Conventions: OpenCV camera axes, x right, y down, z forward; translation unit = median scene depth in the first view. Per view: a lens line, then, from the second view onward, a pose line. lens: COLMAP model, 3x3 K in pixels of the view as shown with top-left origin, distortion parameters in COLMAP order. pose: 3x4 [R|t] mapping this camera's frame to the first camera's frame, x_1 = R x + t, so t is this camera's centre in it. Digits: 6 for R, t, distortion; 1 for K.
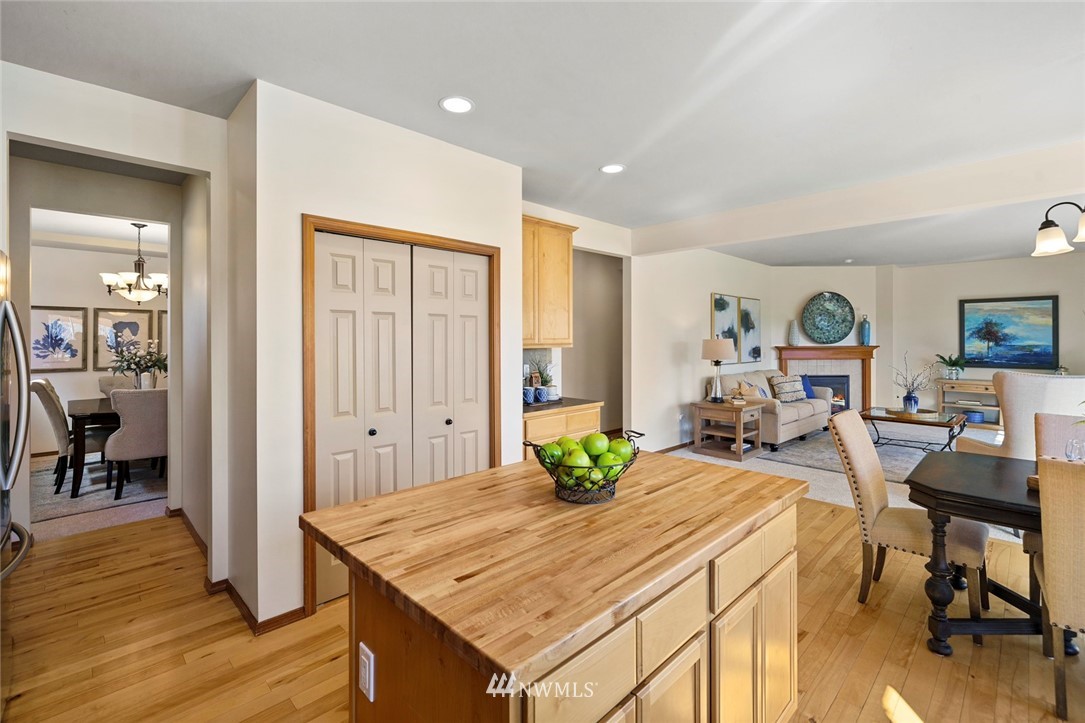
lens RADIAL K [[486.2, 0, 534.3], [0, 486.2, 340.0], [0, 0, 1]] dist [0.000874, 0.000298]
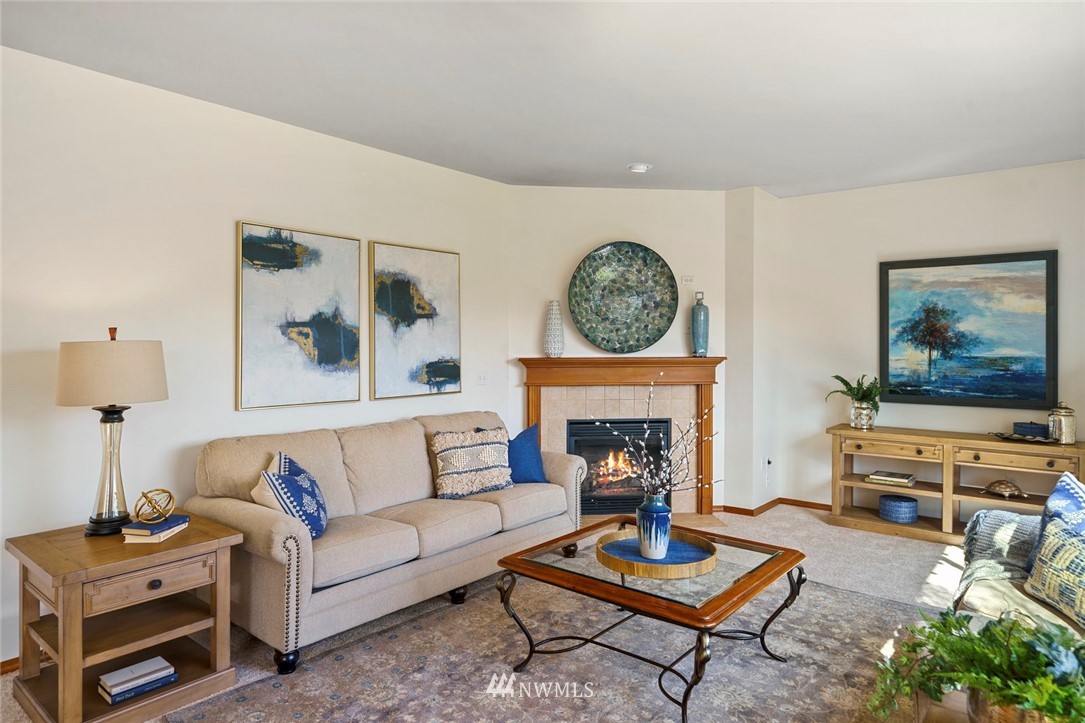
lens RADIAL K [[664.2, 0, 537.5], [0, 664.2, 345.0], [0, 0, 1]] dist [-0.001166, 0.001573]
pose [[0.992784, 0.003190, 0.119870, 0.471140], [-0.003493, 0.999991, 0.002318, -0.000899], [-0.119862, -0.002720, 0.992787, 0.398239]]
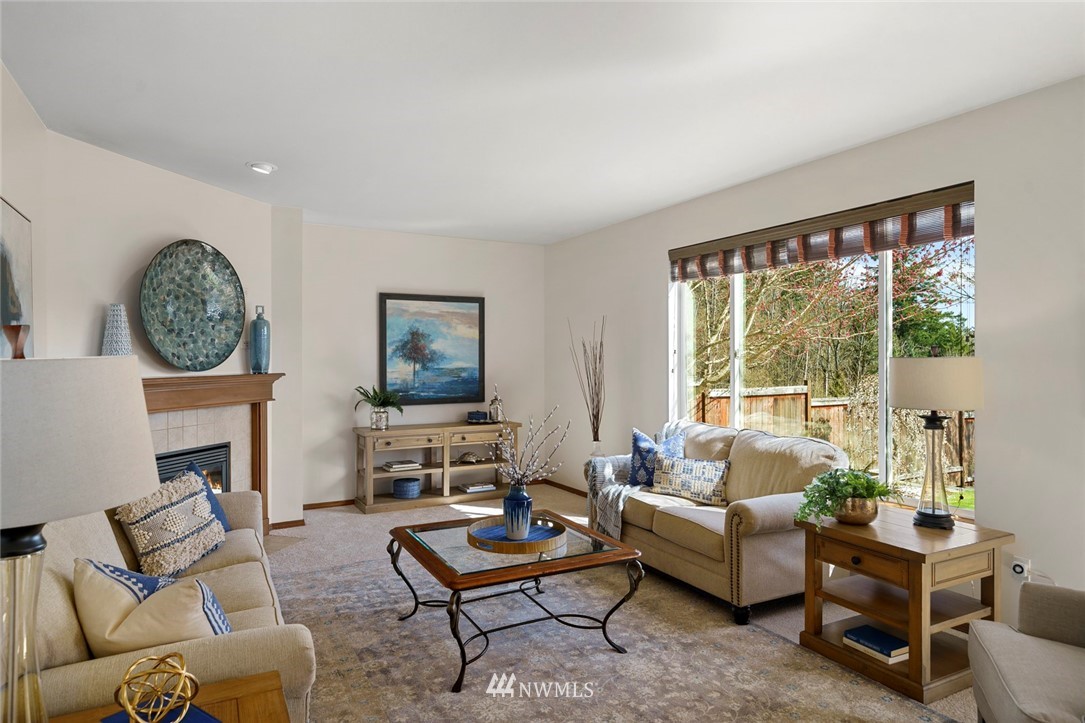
lens RADIAL K [[635.4, 0, 546.0], [0, 635.4, 356.3], [0, 0, 1]] dist [0.002729, -0.000707]
pose [[0.258454, 0.003258, 0.966018, 0.185033], [0.002210, 0.999990, -0.003964, -0.001497], [-0.966021, 0.003159, 0.258444, 0.622386]]
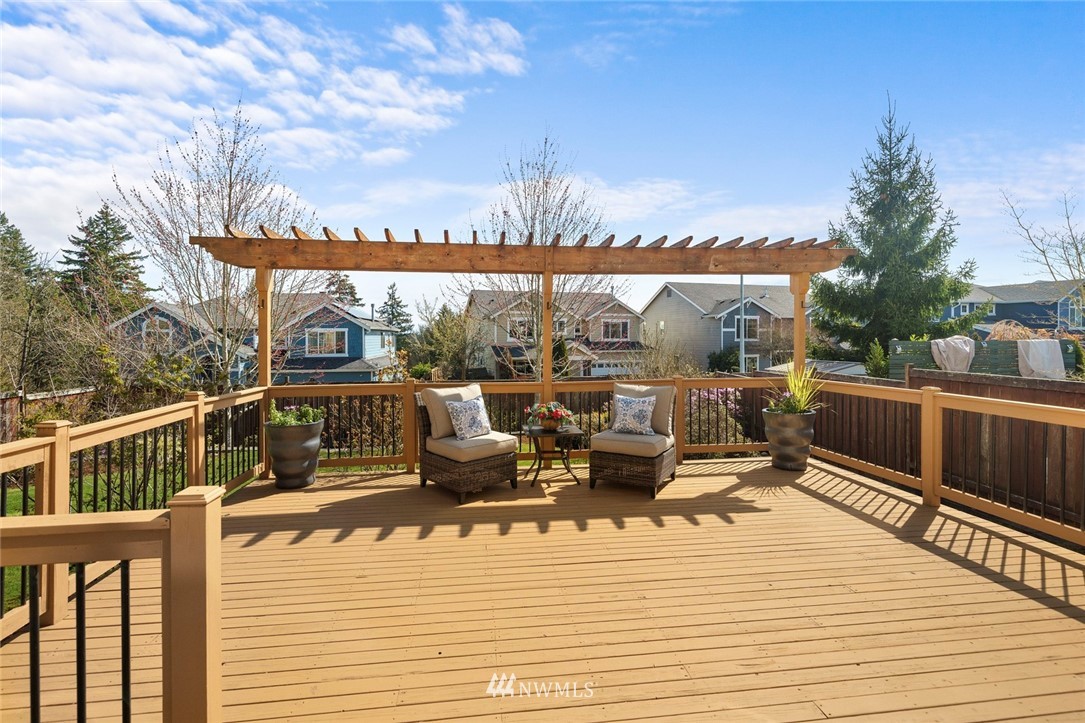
lens RADIAL K [[486.2, 0, 527.2], [0, 486.2, 337.9], [0, 0, 1]] dist [0.000874, 0.000298]
pose [[-0.794258, 0.002579, 0.607575, 0.318353], [0.007393, 0.999958, 0.005421, 0.002722], [-0.607535, 0.008797, -0.794244, -0.000944]]
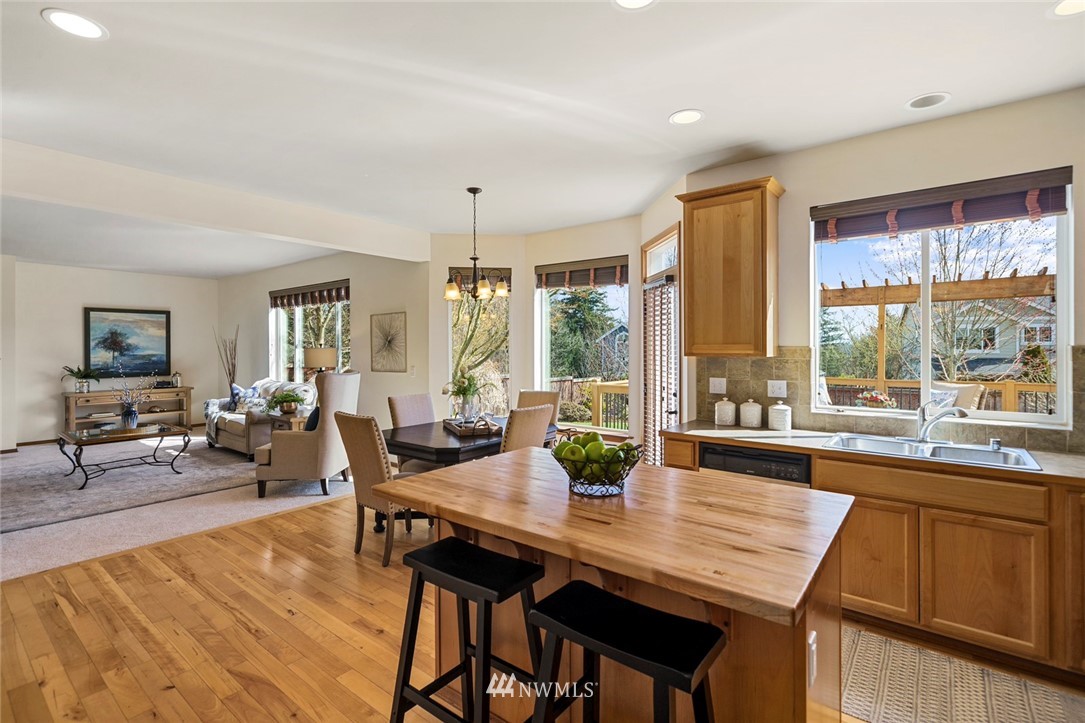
lens RADIAL K [[498.7, 0, 544.2], [0, 498.7, 348.6], [0, 0, 1]] dist [-0.002650, -0.001677]
pose [[-0.135957, -0.001074, 0.990714, -0.201703], [0.005400, 0.999984, 0.001825, 0.000143], [-0.990700, 0.005598, -0.135949, 0.259328]]
